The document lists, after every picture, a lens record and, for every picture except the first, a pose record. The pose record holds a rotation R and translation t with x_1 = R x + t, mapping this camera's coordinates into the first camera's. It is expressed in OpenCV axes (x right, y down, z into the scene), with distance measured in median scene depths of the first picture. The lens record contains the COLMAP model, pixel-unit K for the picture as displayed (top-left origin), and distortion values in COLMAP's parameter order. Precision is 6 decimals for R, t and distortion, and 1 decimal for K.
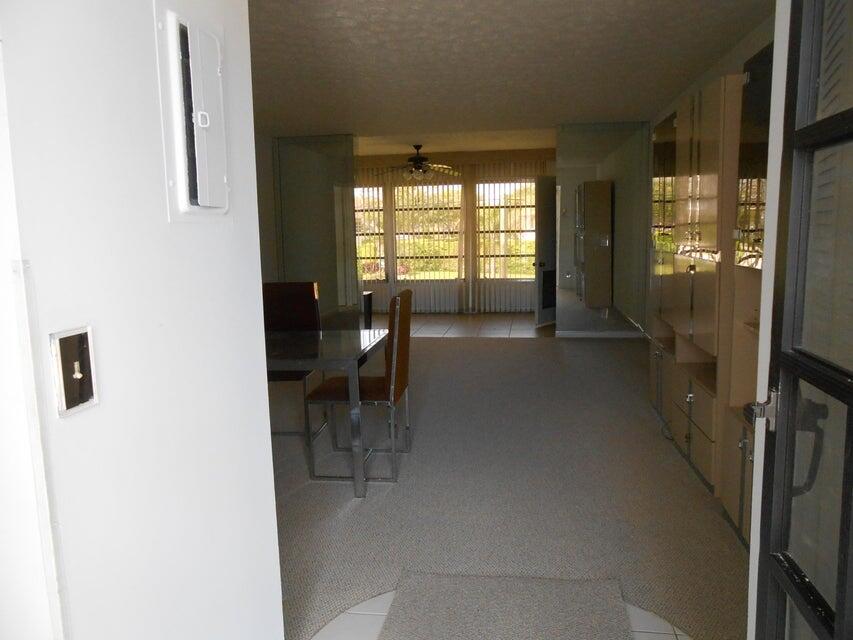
lens RADIAL K [[677.1, 0, 422.0], [0, 677.1, 324.8], [0, 0, 1]] dist [-0.023677, 0.036994]
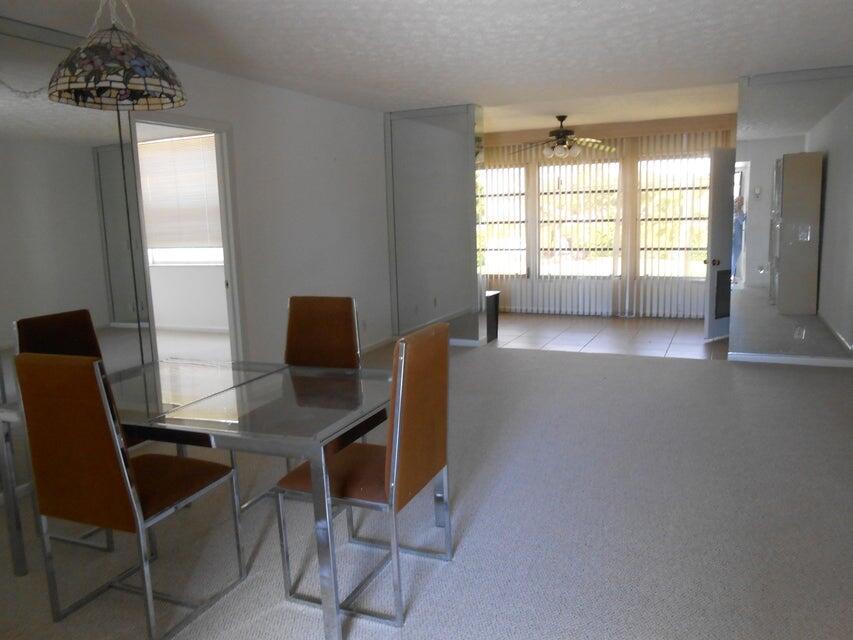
lens RADIAL K [[677.1, 0, 428.1], [0, 677.1, 314.0], [0, 0, 1]] dist [-0.023677, 0.036994]
pose [[0.965810, 0.031020, -0.257390, 0.051448], [-0.028392, 0.999500, 0.013921, -0.026751], [0.257693, -0.006137, 0.966207, 0.140926]]
